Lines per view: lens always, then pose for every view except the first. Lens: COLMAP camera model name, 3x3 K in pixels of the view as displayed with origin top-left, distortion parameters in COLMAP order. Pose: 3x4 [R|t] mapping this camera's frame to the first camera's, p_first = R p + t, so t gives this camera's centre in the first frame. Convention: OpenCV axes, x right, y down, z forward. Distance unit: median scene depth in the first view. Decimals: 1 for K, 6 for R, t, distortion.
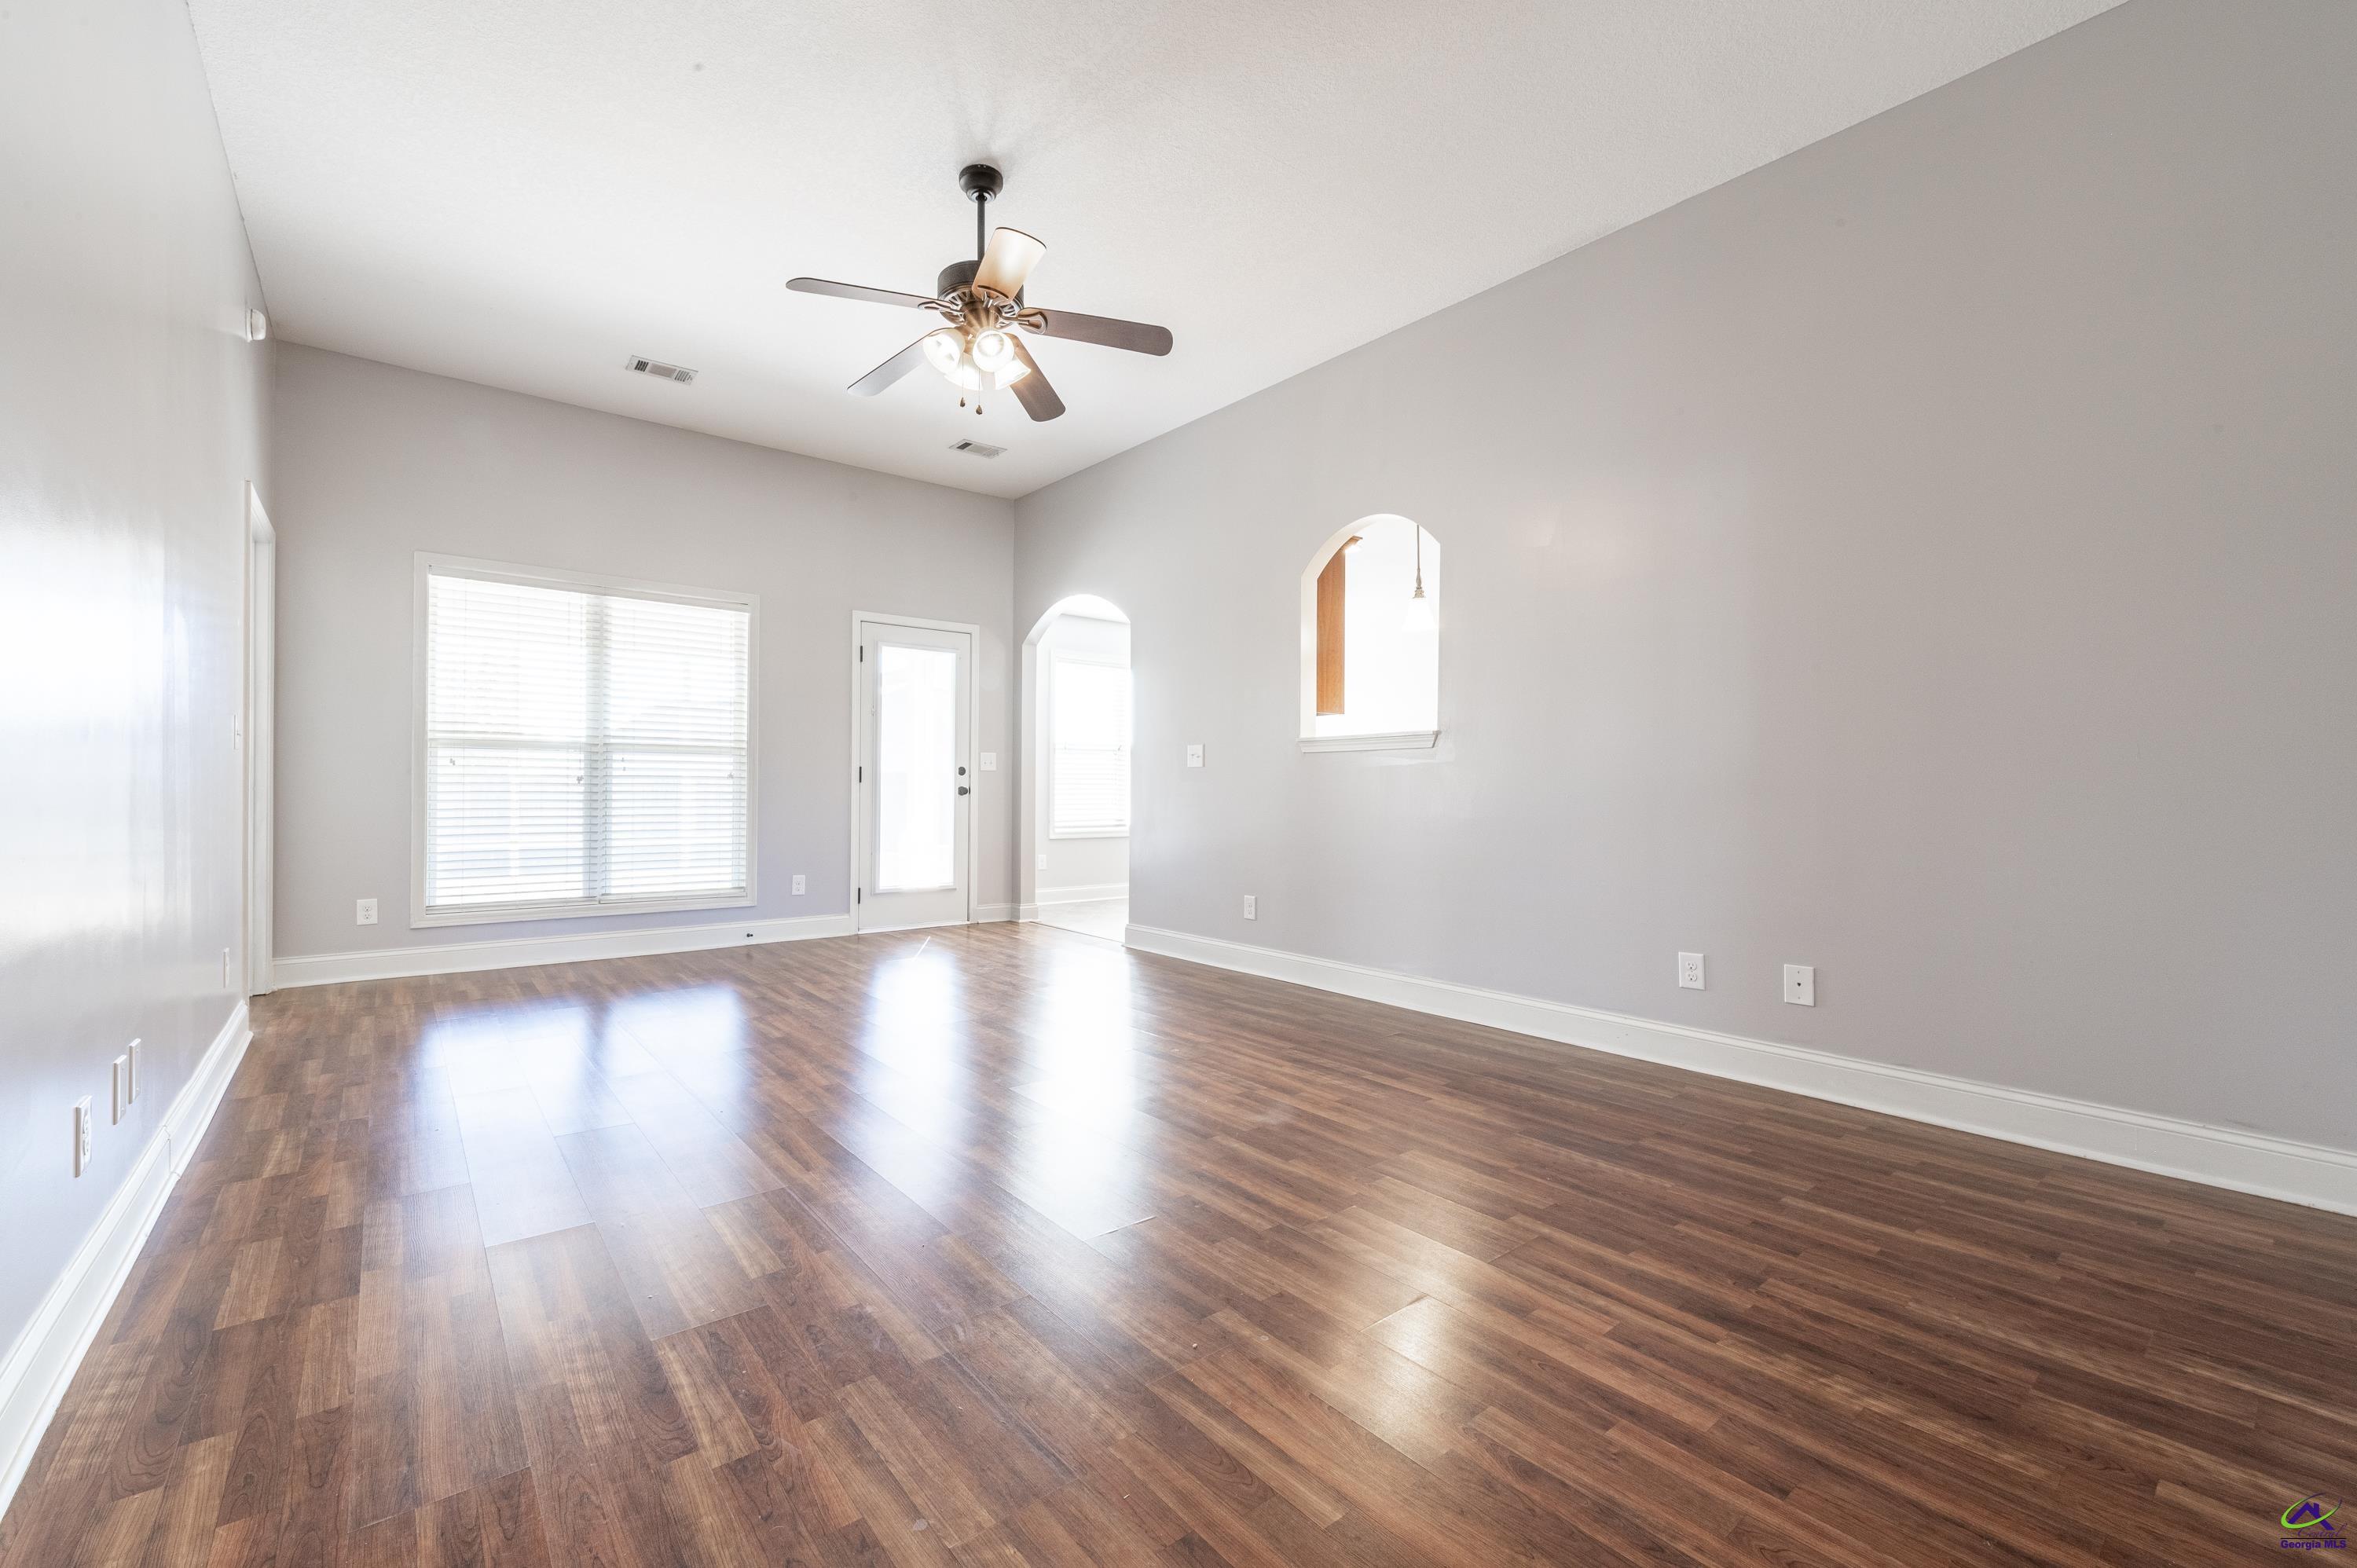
lens RADIAL K [[962.9, 0, 1167.1], [0, 962.9, 776.8], [0, 0, 1]] dist [-0.001172, -0.000658]
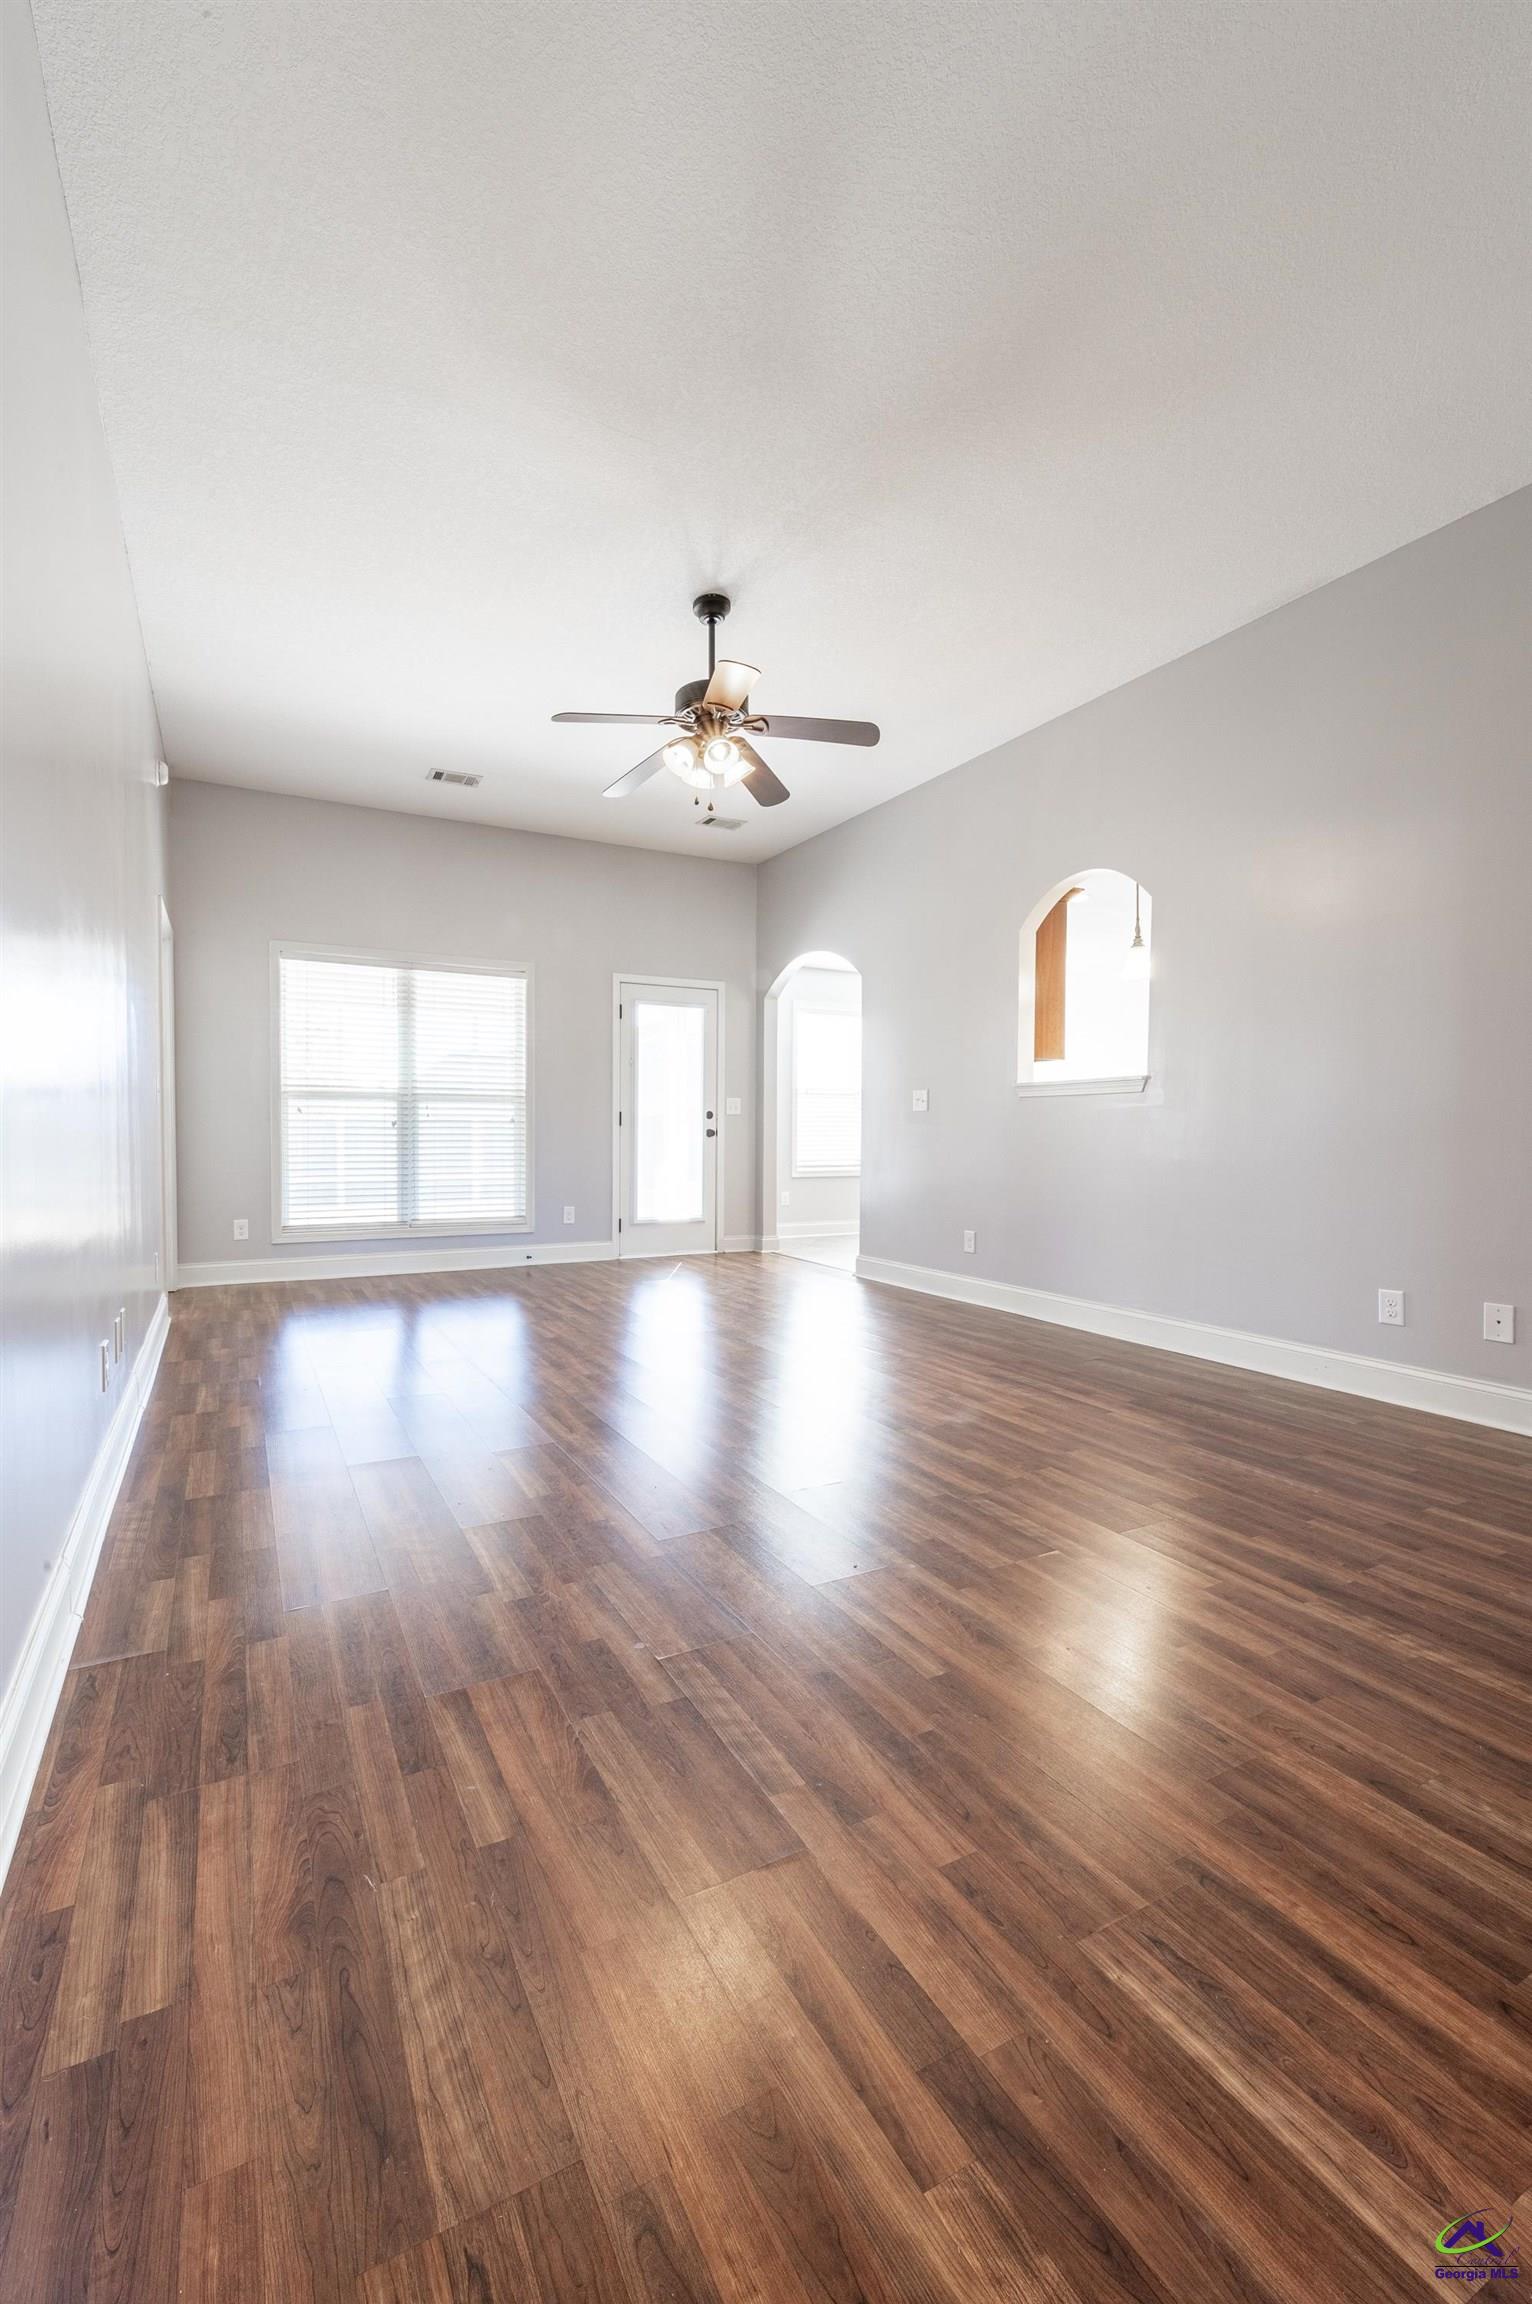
lens RADIAL K [[941.3, 0, 766.7], [0, 941.3, 1138.1], [0, 0, 1]] dist [-0.001172, -0.000658]
pose [[0.986866, 0.000186, -0.161539, 0.054043], [0.003187, 0.999782, 0.020624, -0.003489], [0.161508, -0.020868, 0.986651, -0.117479]]
